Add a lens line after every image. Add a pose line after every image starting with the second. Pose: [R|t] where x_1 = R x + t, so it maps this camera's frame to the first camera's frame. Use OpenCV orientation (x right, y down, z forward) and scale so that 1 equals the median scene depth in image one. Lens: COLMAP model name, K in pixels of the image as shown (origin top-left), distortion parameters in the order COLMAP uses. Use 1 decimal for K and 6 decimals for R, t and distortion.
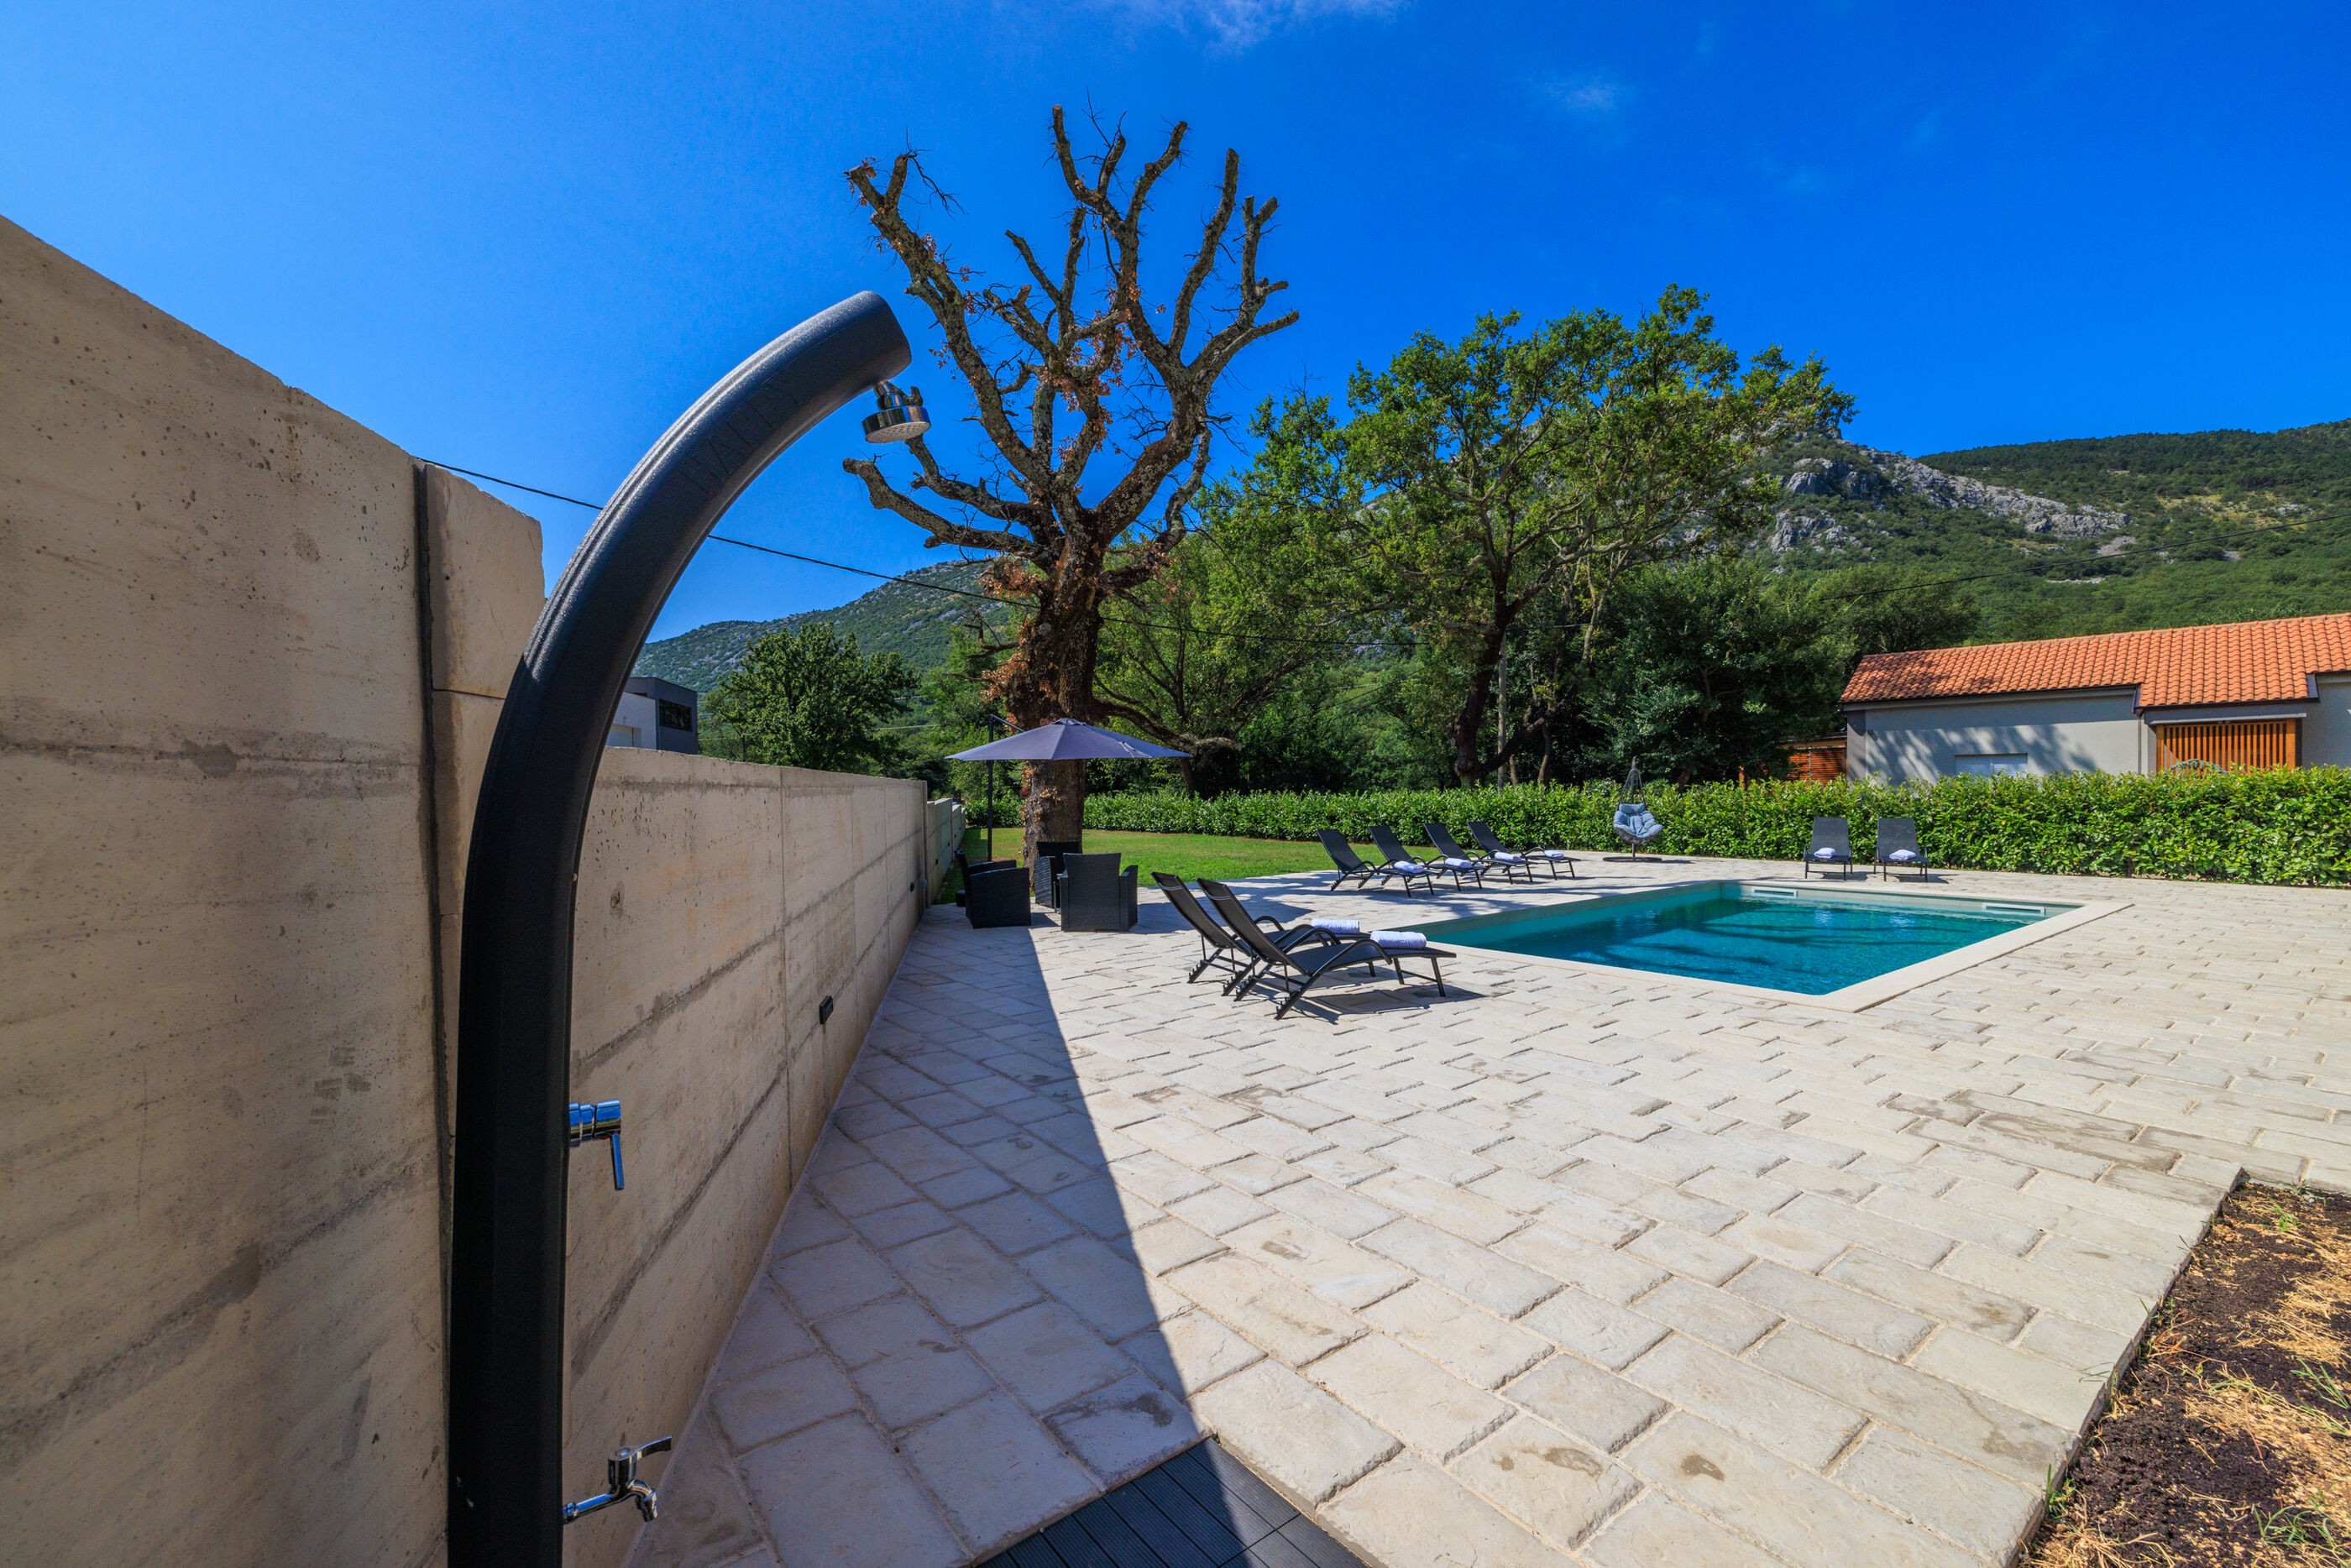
lens RADIAL K [[992.2, 0, 1180.8], [0, 992.2, 800.8], [0, 0, 1]] dist [0.001719, -0.000395]
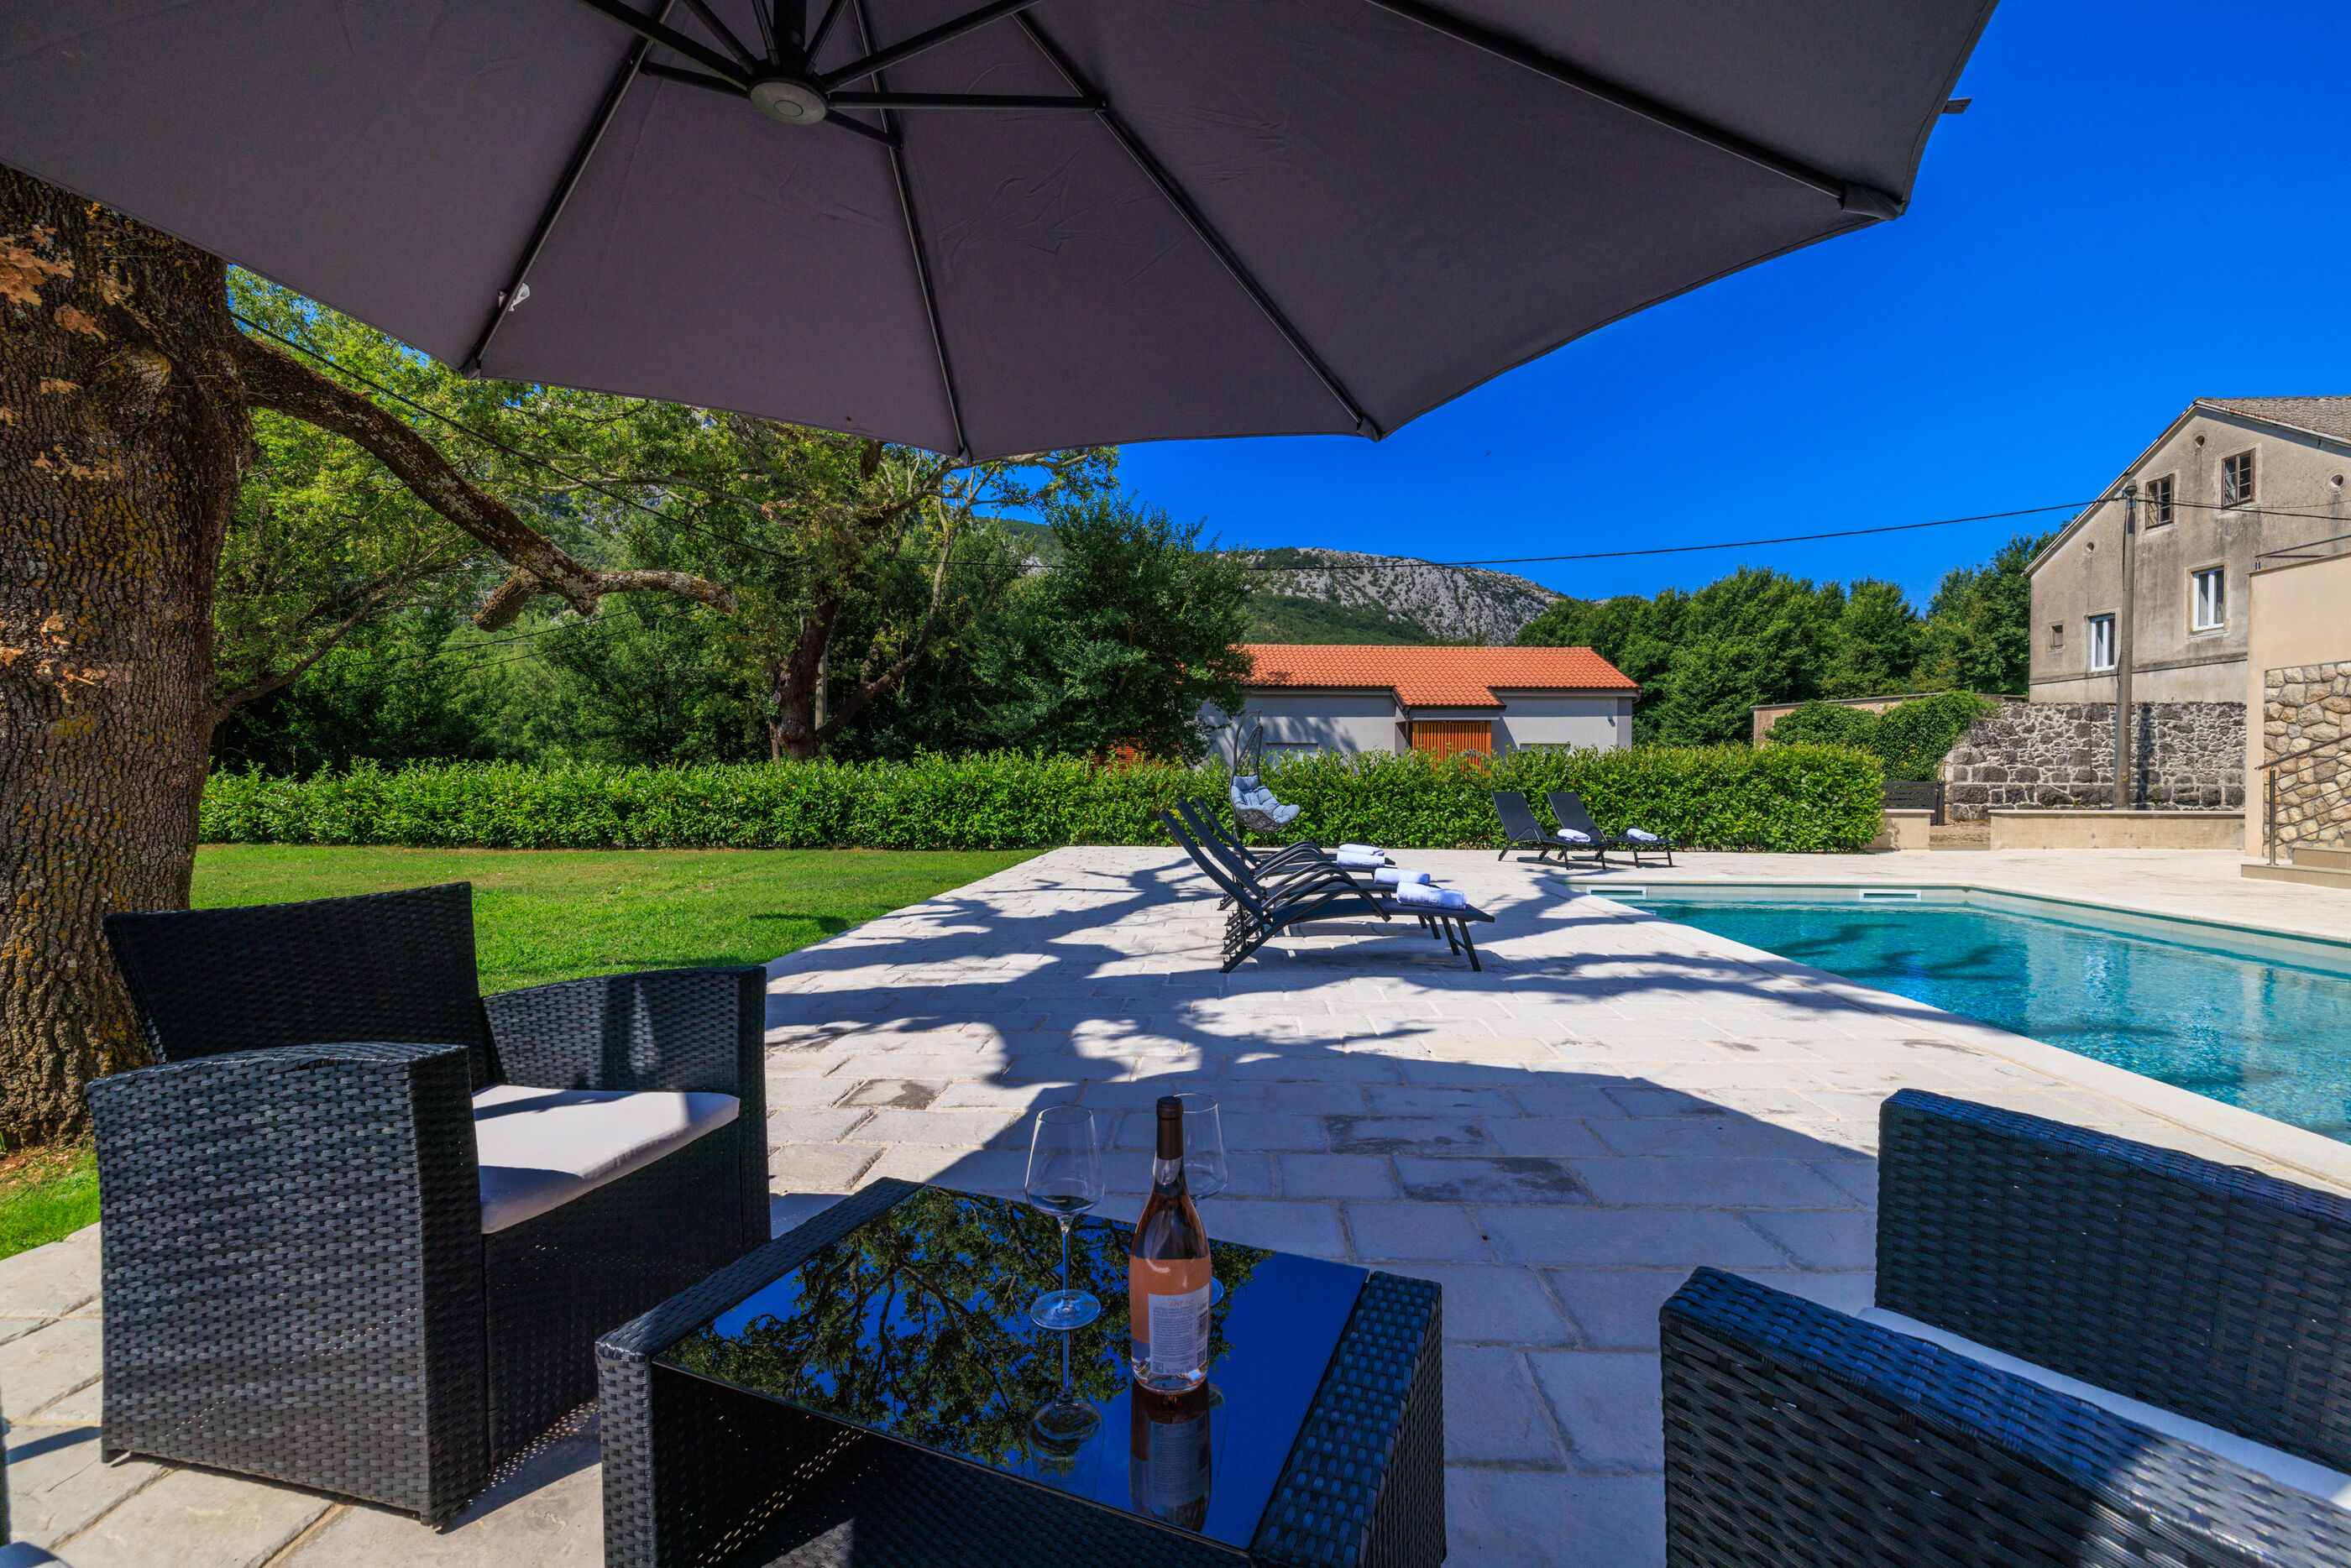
lens RADIAL K [[992.2, 0, 1178.5], [0, 992.2, 783.1], [0, 0, 1]] dist [0.001719, -0.000395]
pose [[0.657718, 0.012052, 0.753168, -0.075681], [-0.000702, 0.999881, -0.015387, 0.013131], [-0.753264, 0.009592, 0.657648, 0.400312]]
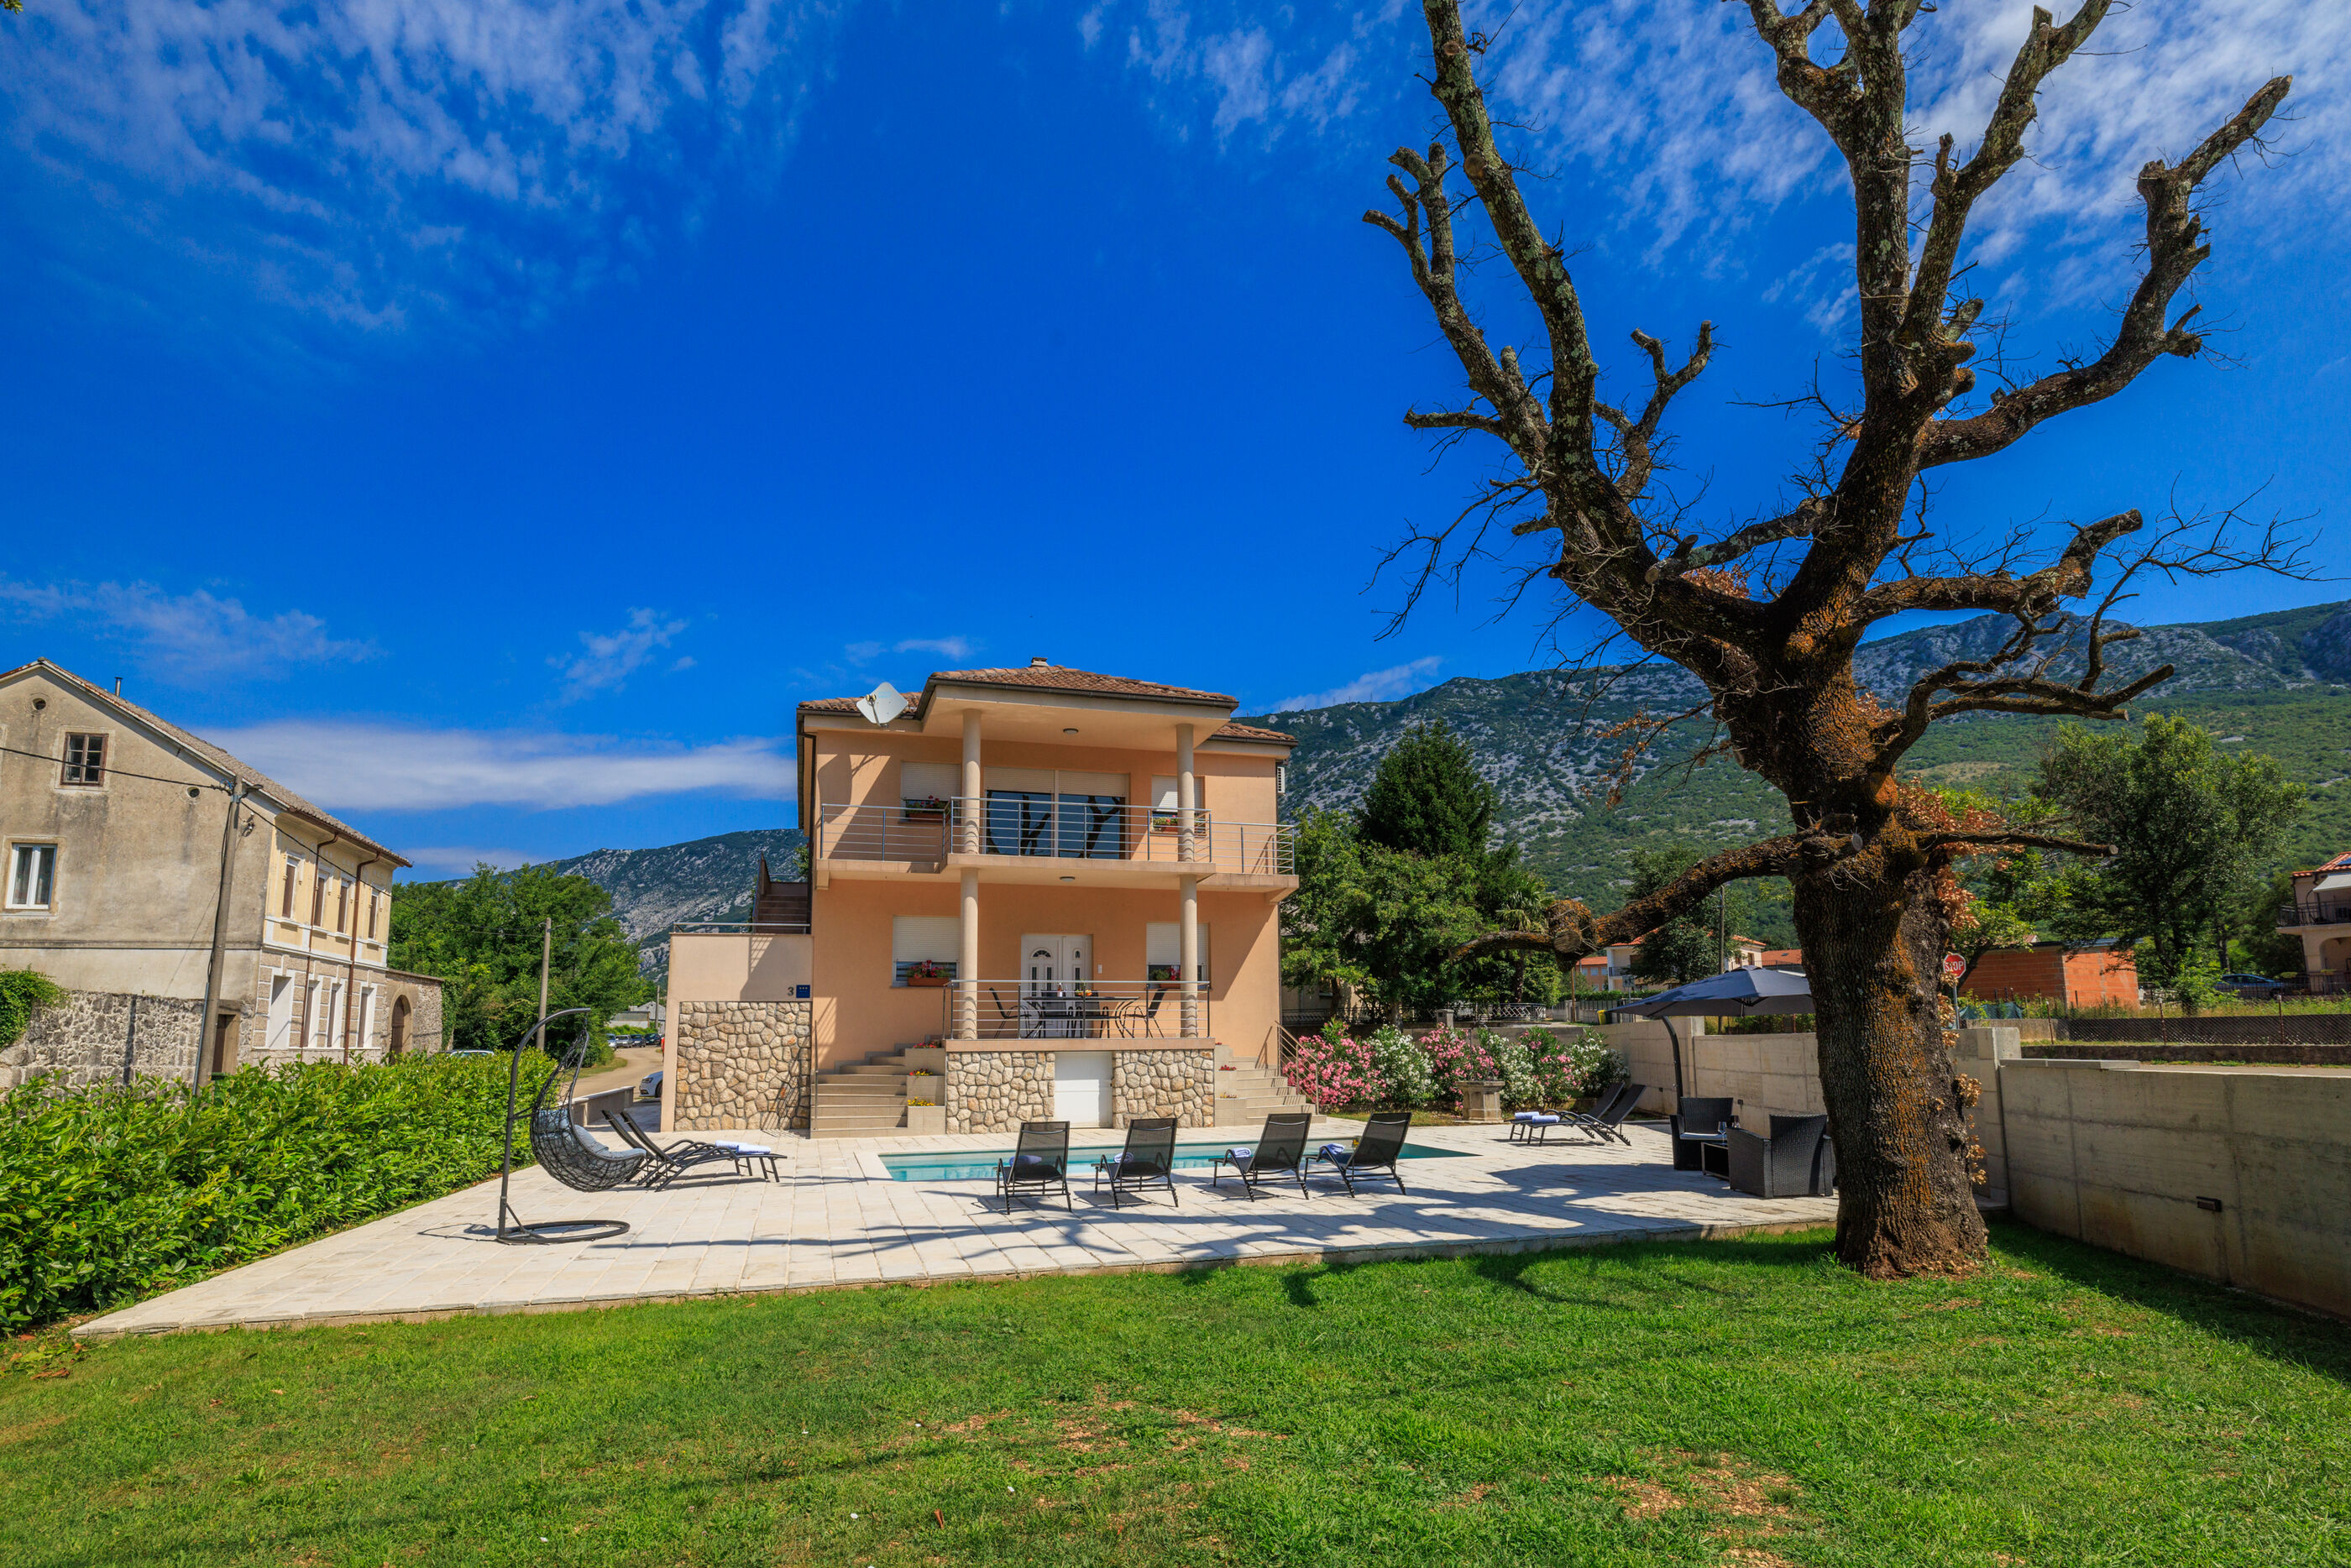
lens RADIAL K [[1288.1, 0, 1219.5], [0, 1288.1, 854.8], [0, 0, 1]] dist [-0.006001, 0.013630]
pose [[-0.941396, 0.074483, 0.328976, -0.035882], [0.031081, 0.990321, -0.135273, -0.016734], [-0.335867, -0.117121, -0.934599, 1.049729]]
